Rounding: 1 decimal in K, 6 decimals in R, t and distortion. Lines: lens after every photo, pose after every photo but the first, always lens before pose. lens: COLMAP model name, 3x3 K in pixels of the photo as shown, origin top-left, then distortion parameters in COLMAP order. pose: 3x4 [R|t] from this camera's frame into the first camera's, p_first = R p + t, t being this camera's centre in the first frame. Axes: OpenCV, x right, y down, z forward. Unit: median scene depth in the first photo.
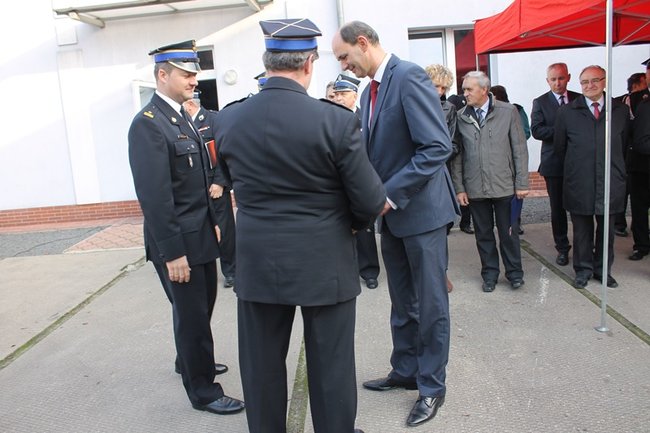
lens RADIAL K [[548.9, 0, 324.4], [0, 548.9, 205.1], [0, 0, 1]] dist [-0.116875, 0.007603]
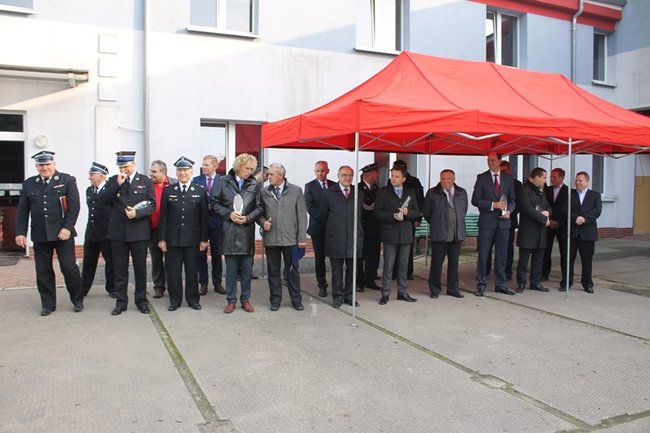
lens RADIAL K [[548.9, 0, 324.4], [0, 548.9, 205.1], [0, 0, 1]] dist [-0.116875, 0.007603]
pose [[0.892879, 0.066783, 0.445317, -0.265681], [-0.004657, 0.990258, -0.139170, 0.080936], [-0.450273, 0.122188, 0.884491, -0.400772]]
